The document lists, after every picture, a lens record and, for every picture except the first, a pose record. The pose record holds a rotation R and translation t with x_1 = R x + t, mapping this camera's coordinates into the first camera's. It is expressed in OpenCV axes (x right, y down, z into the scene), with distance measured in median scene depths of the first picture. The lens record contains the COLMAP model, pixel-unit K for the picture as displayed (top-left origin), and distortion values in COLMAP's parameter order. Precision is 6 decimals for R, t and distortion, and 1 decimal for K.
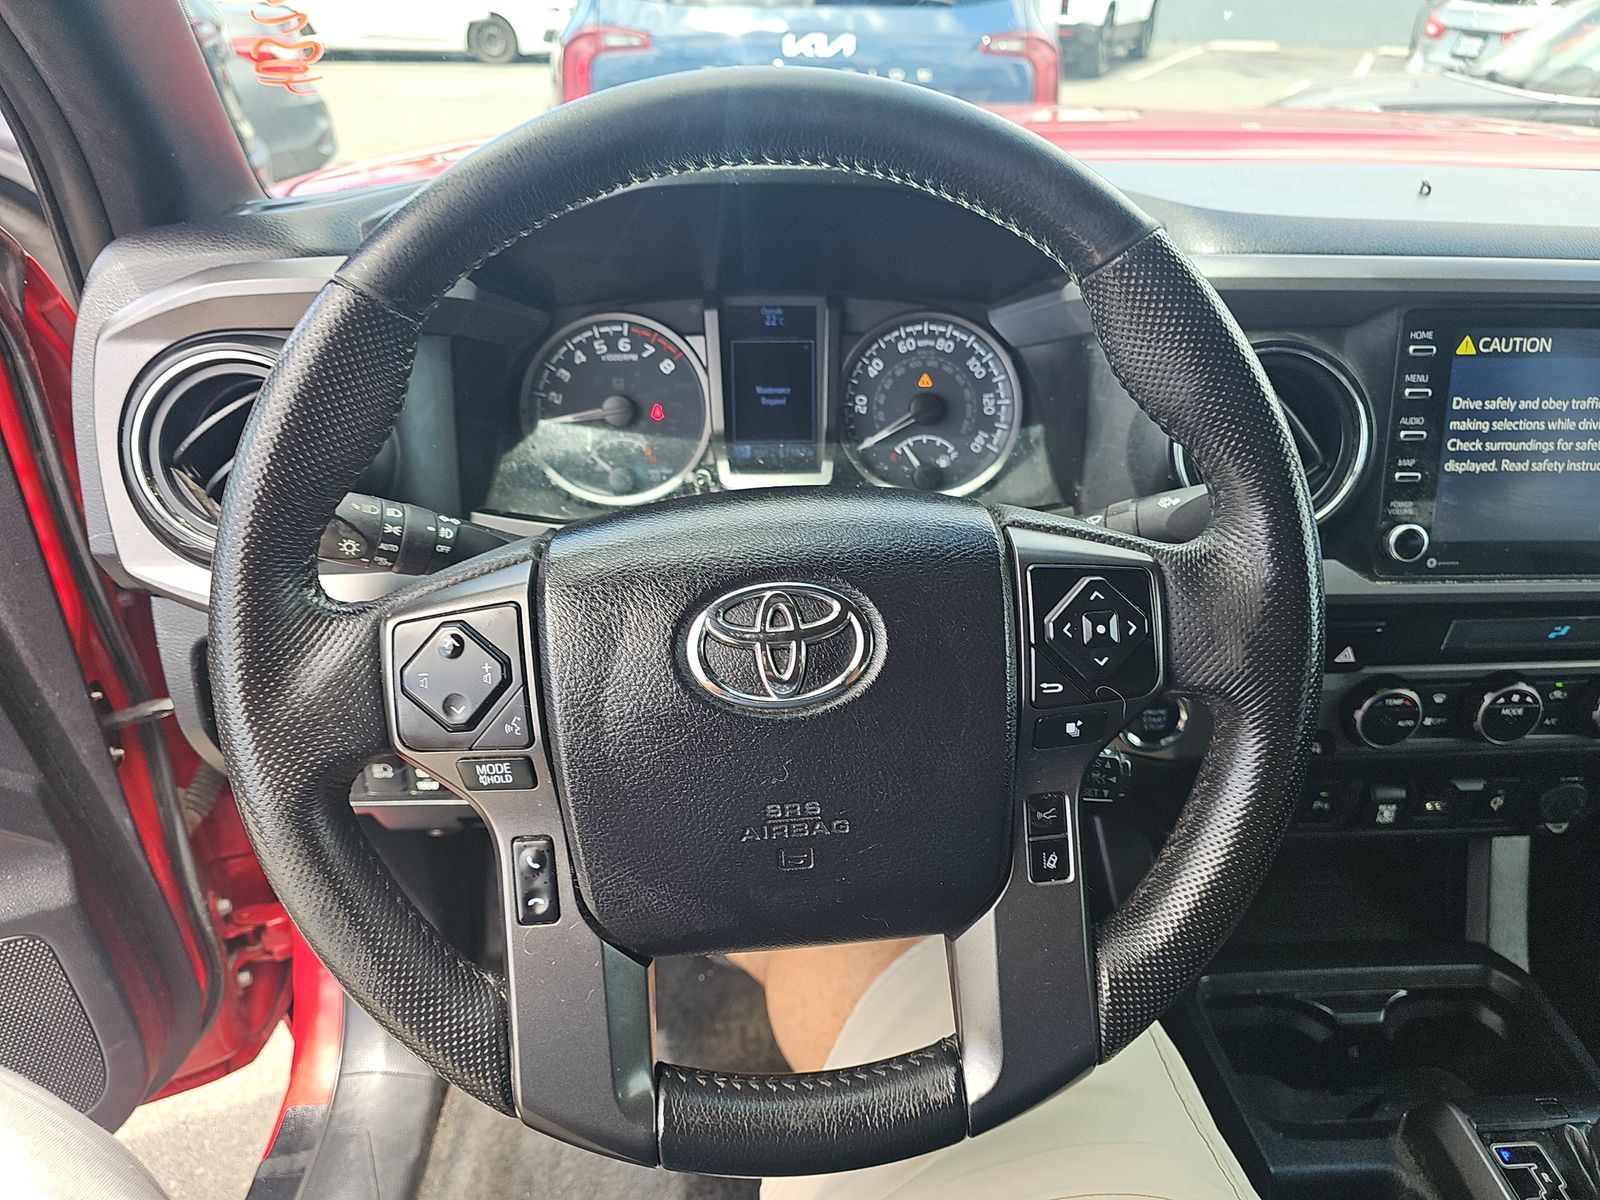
lens RADIAL K [[1102.5, 0, 807.9], [0, 1102.5, 599.7], [0, 0, 1]] dist [0.066480, -0.089917]
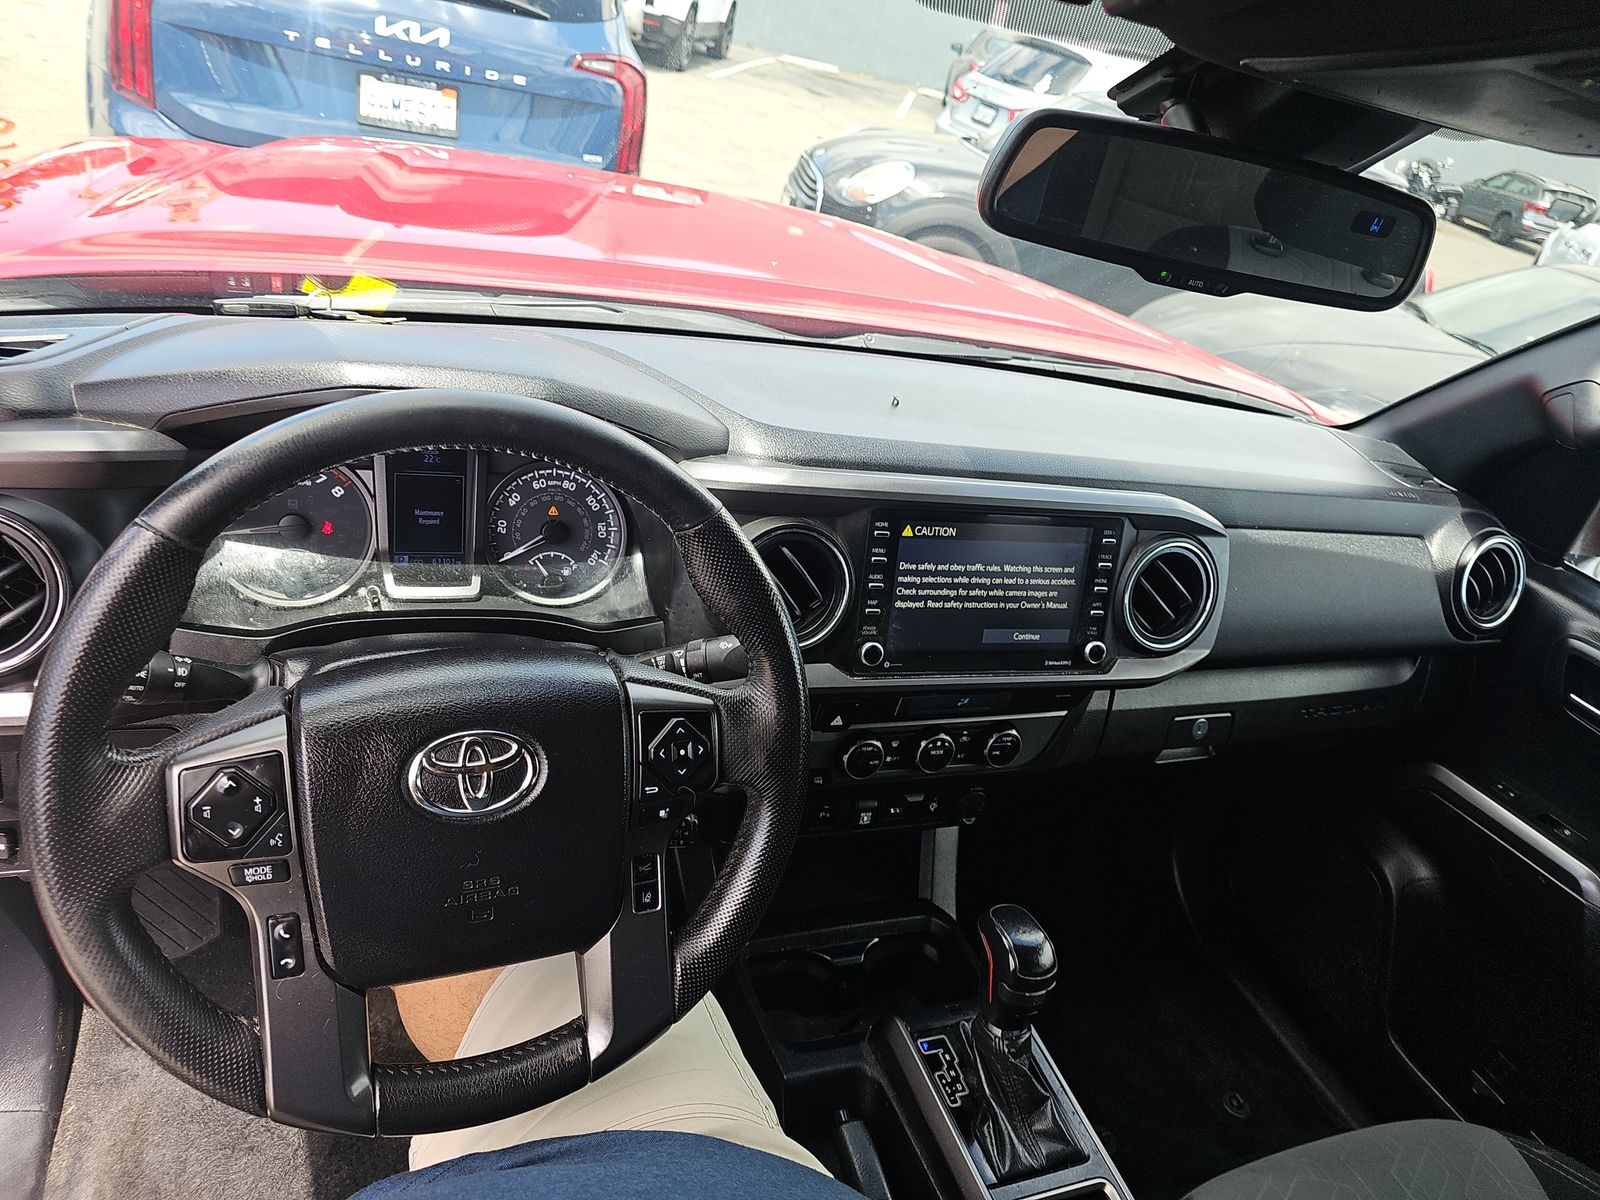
lens RADIAL K [[1058.6, 0, 785.3], [0, 1058.6, 572.5], [0, 0, 1]] dist [0.048613, -0.044938]
pose [[0.935382, 0.020338, 0.353052, -0.097378], [-0.019868, 0.999790, -0.004957, -0.154432], [-0.353079, -0.002377, 0.935590, -0.333740]]
